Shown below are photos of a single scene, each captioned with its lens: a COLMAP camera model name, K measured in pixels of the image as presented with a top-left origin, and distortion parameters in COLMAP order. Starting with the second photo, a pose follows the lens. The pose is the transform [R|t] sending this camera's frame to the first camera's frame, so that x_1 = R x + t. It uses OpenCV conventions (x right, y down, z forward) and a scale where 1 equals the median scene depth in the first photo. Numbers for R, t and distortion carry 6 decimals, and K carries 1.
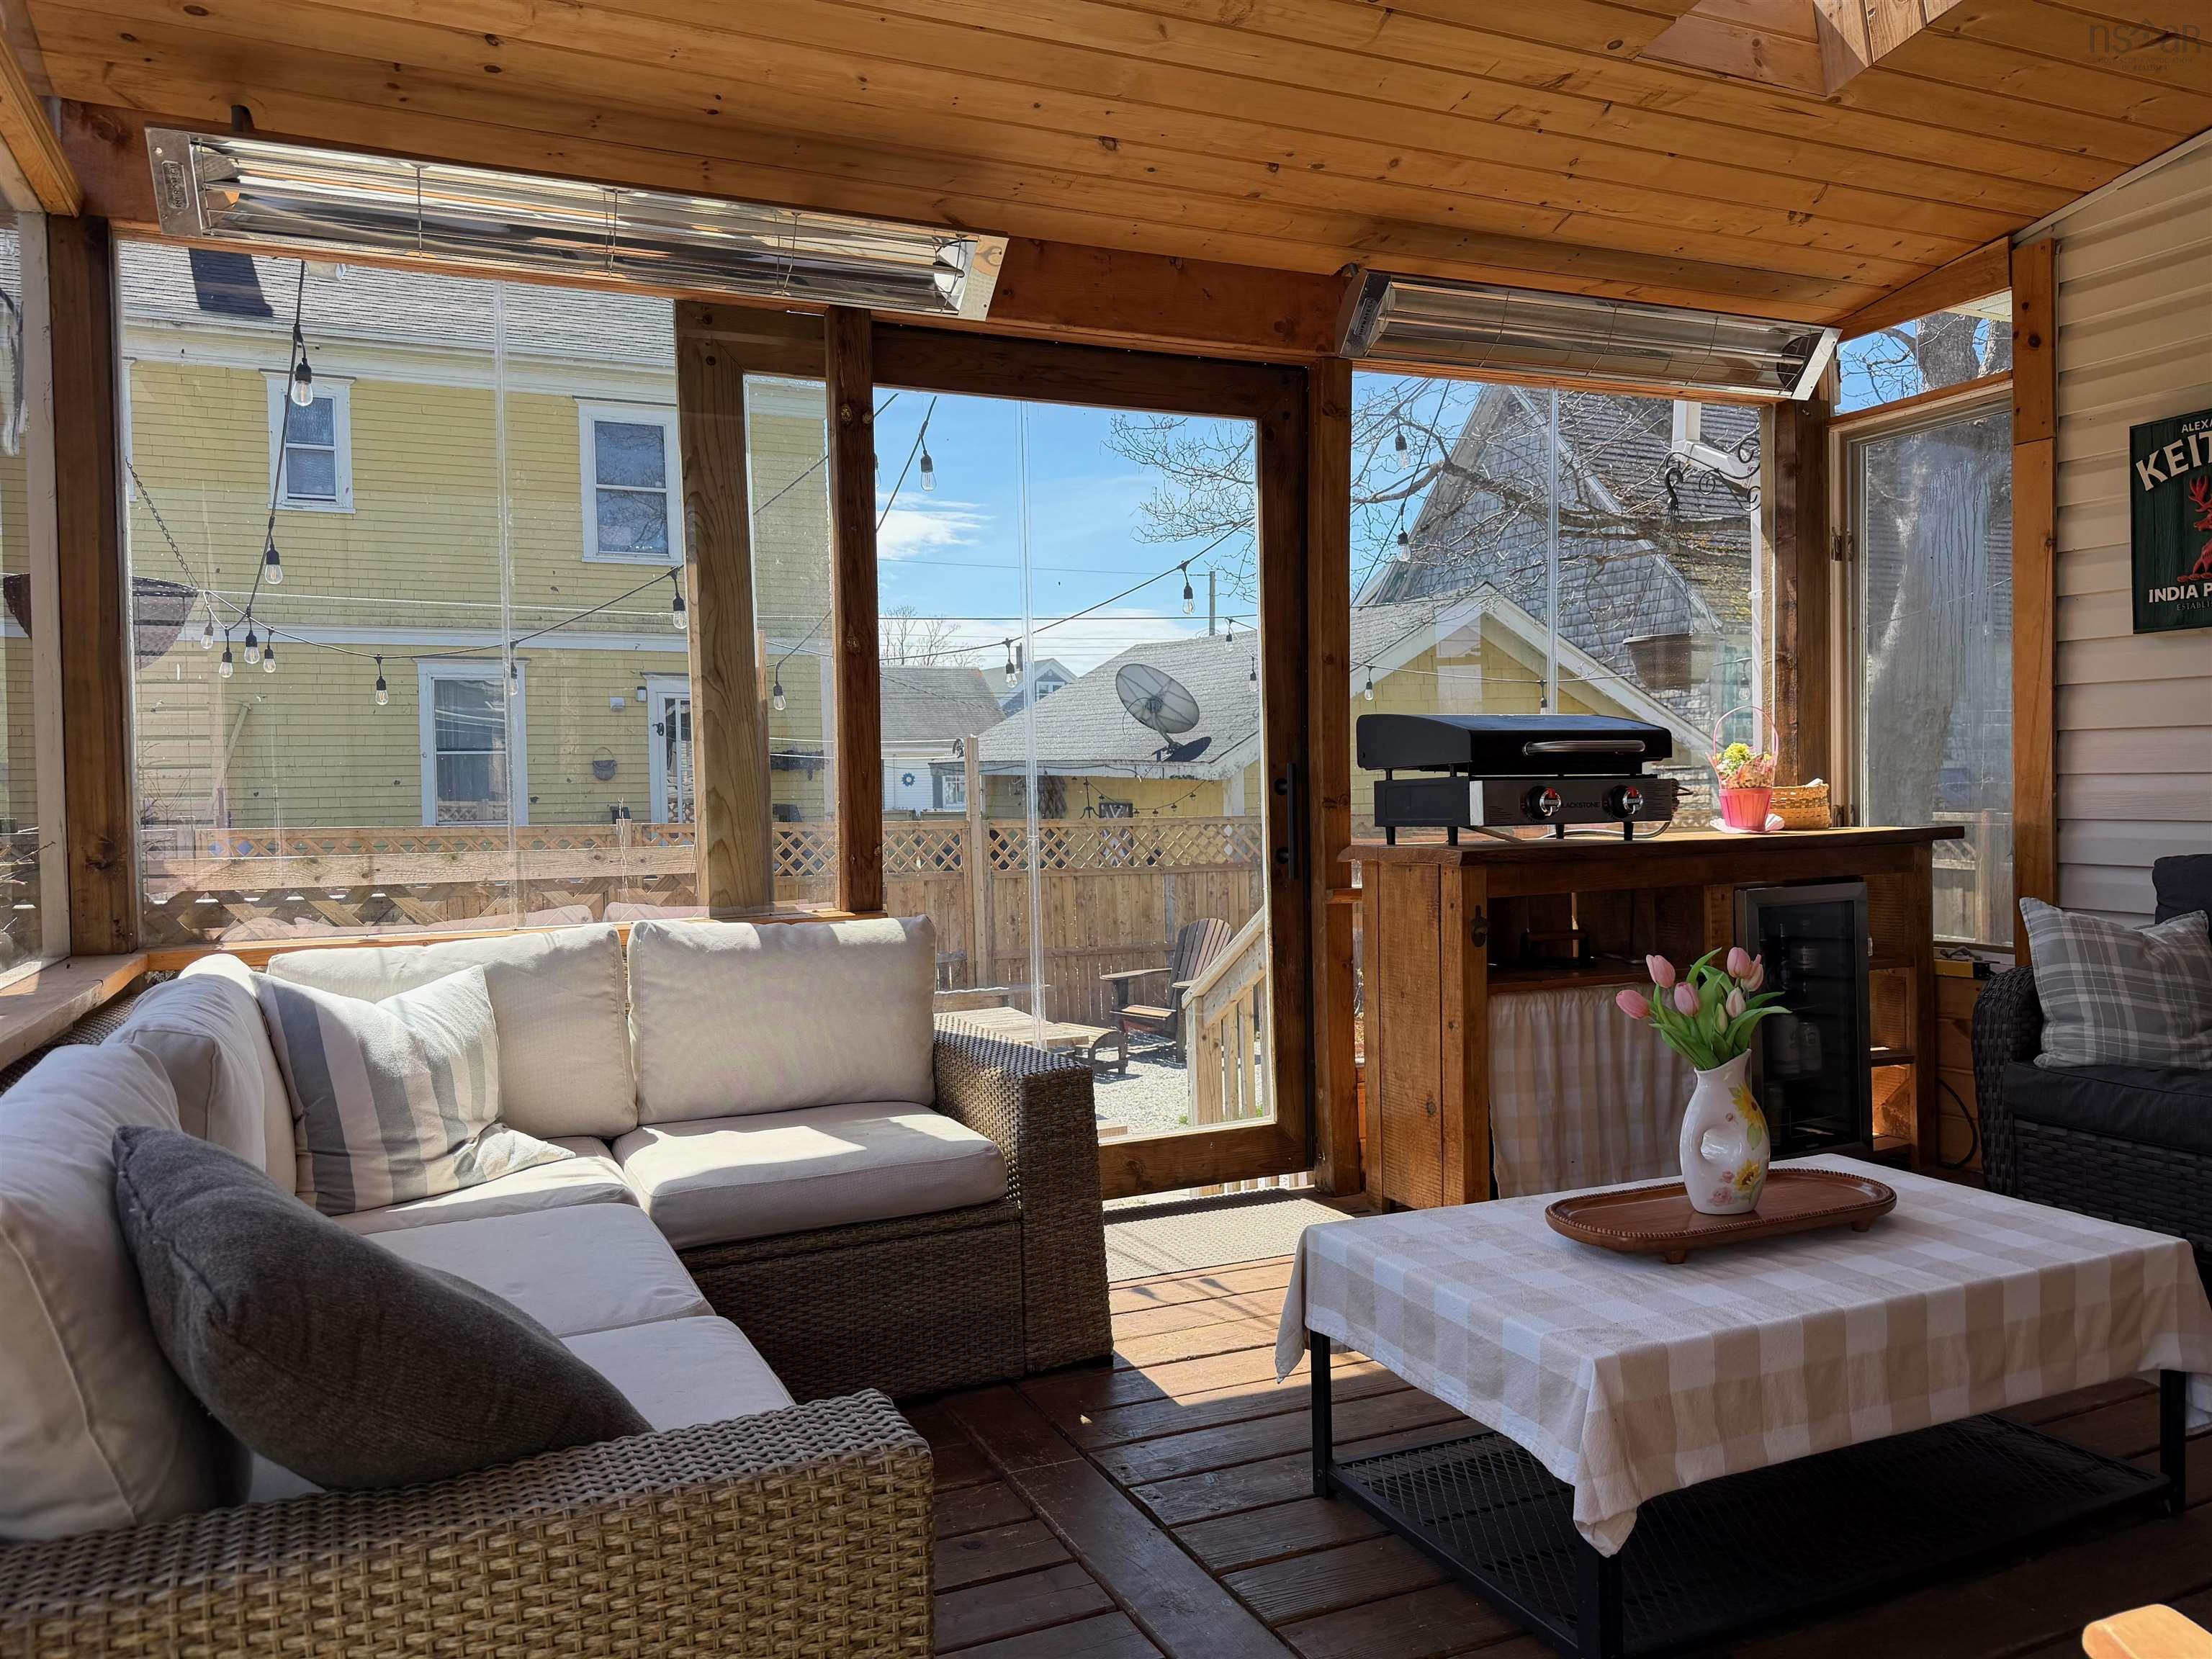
lens RADIAL K [[1560.9, 0, 1109.3], [0, 1560.9, 867.6], [0, 0, 1]] dist [0.066403, -0.105051]
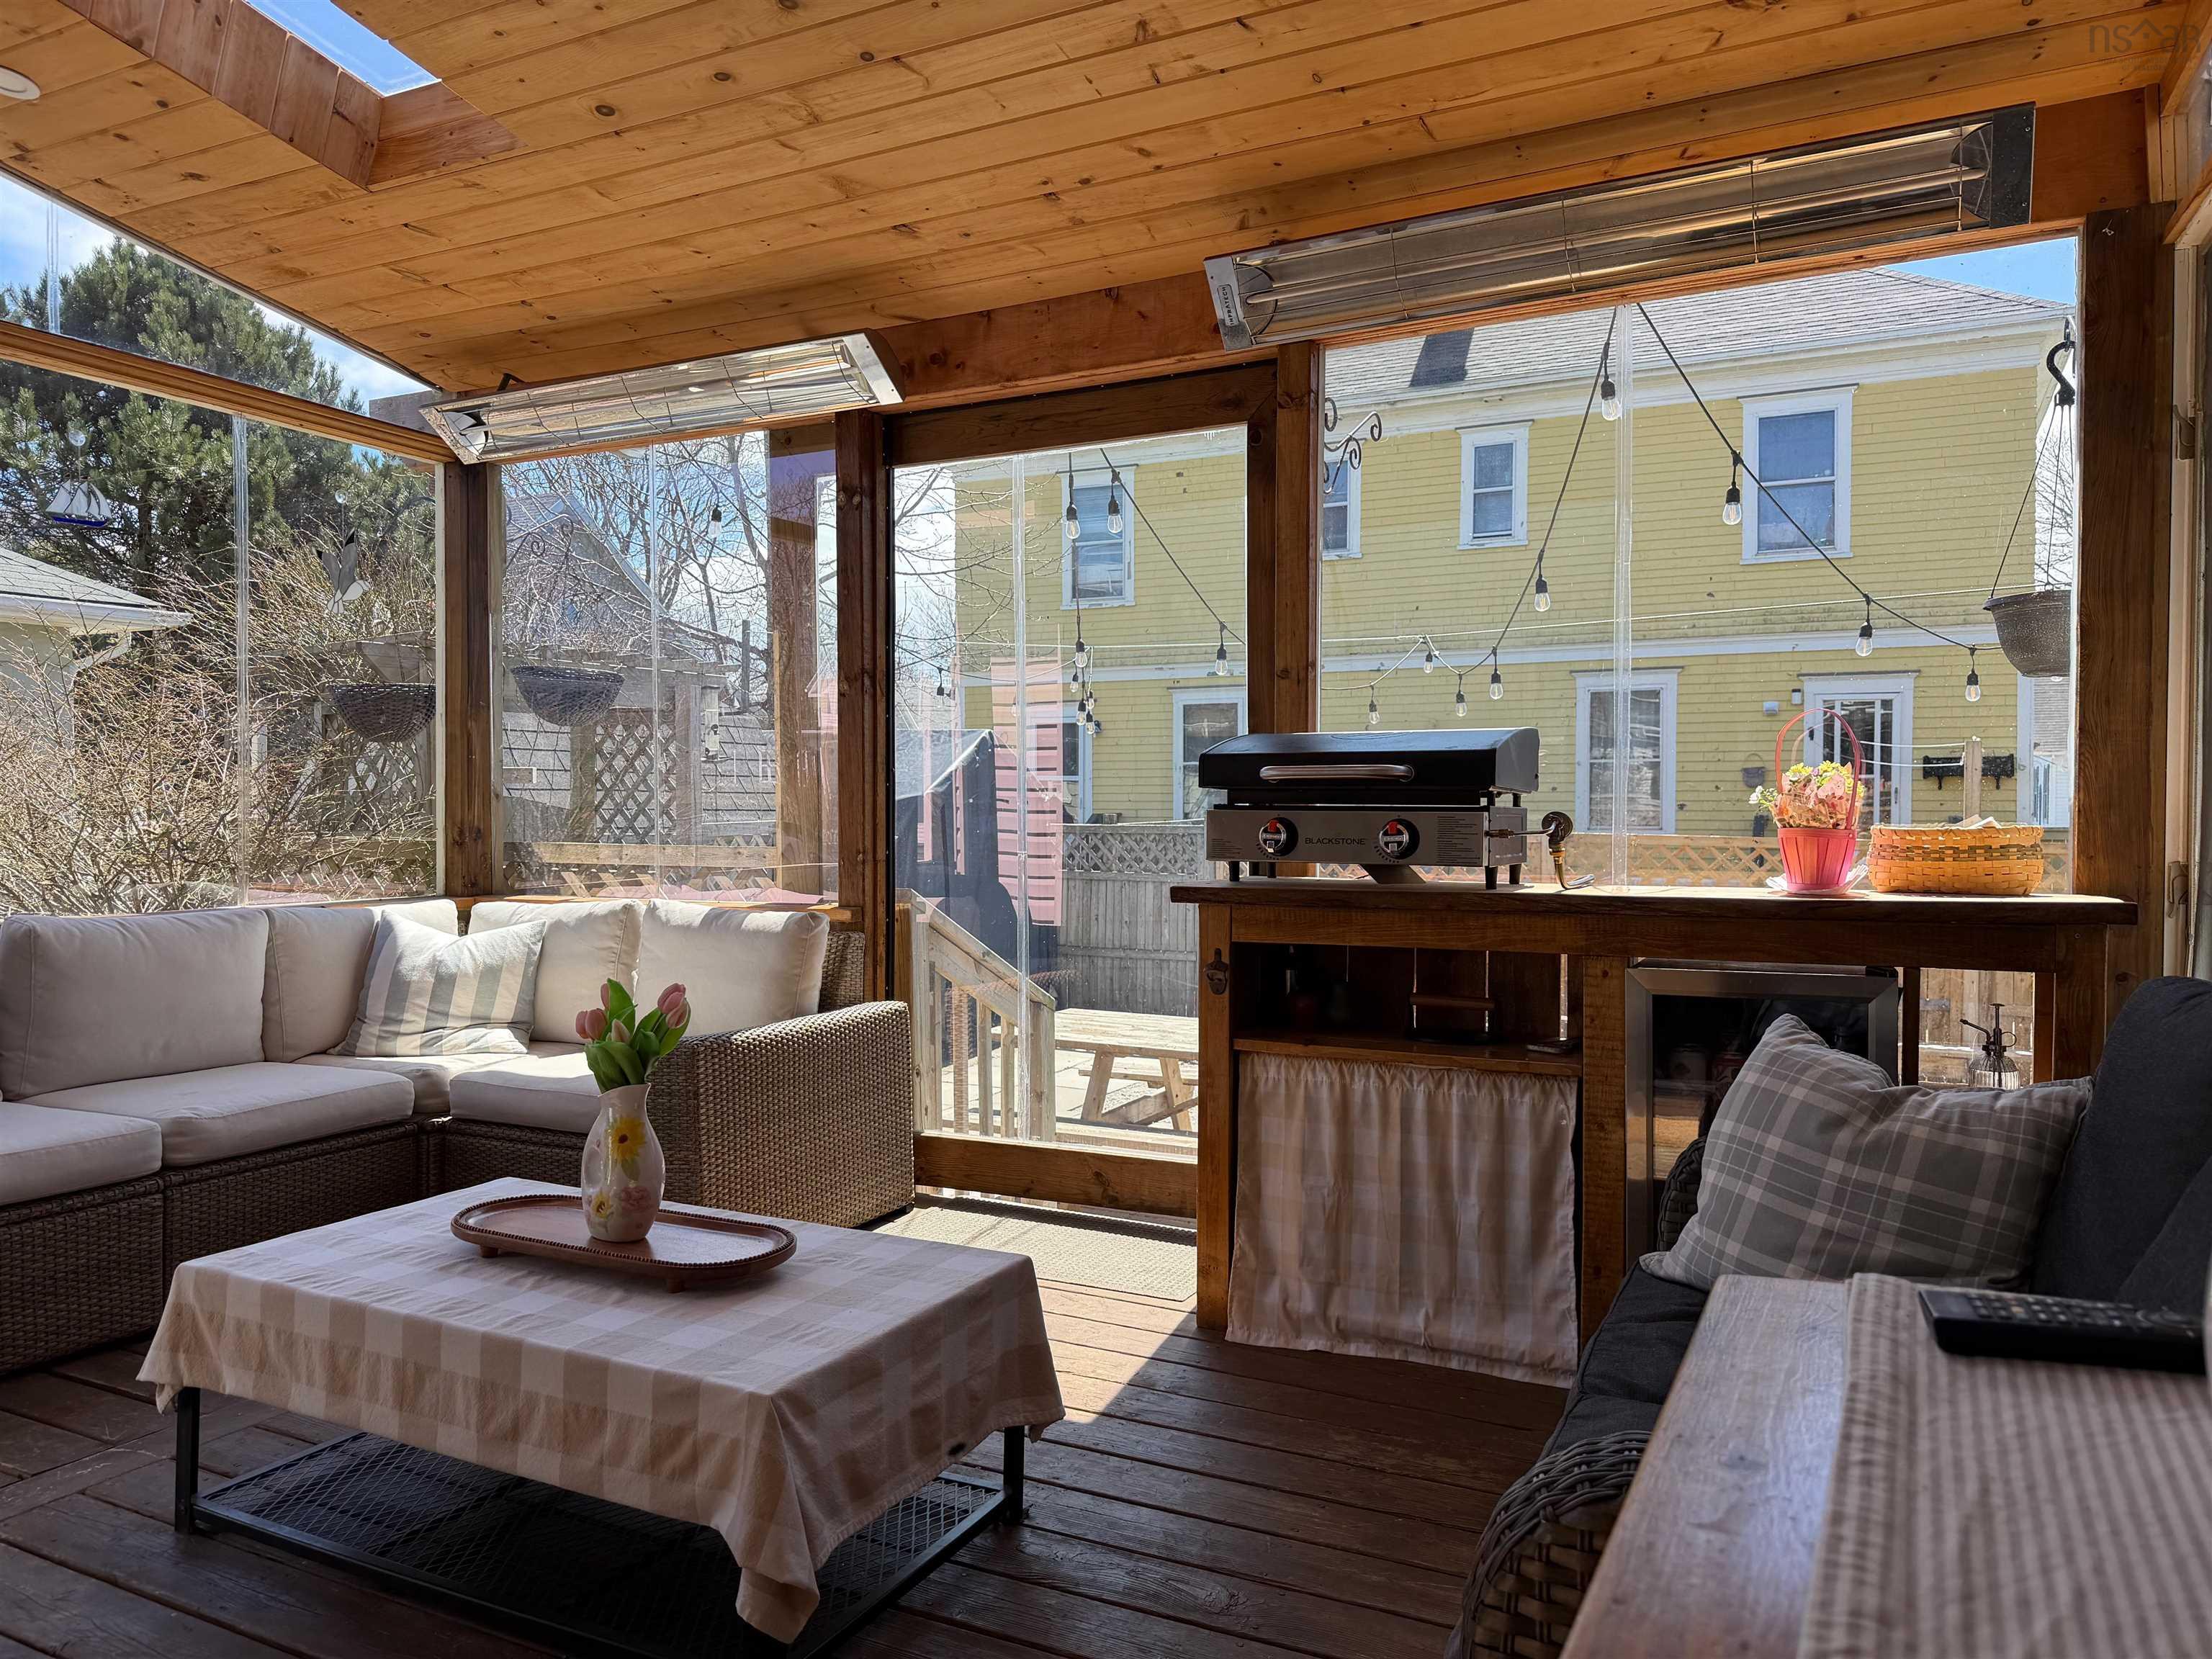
lens RADIAL K [[1560.9, 0, 1109.3], [0, 1560.9, 867.6], [0, 0, 1]] dist [0.066403, -0.105051]
pose [[0.622192, 0.048541, -0.781358, 0.846681], [-0.049698, 0.998512, 0.022457, -0.037028], [0.781286, 0.024859, 0.623679, 0.373776]]
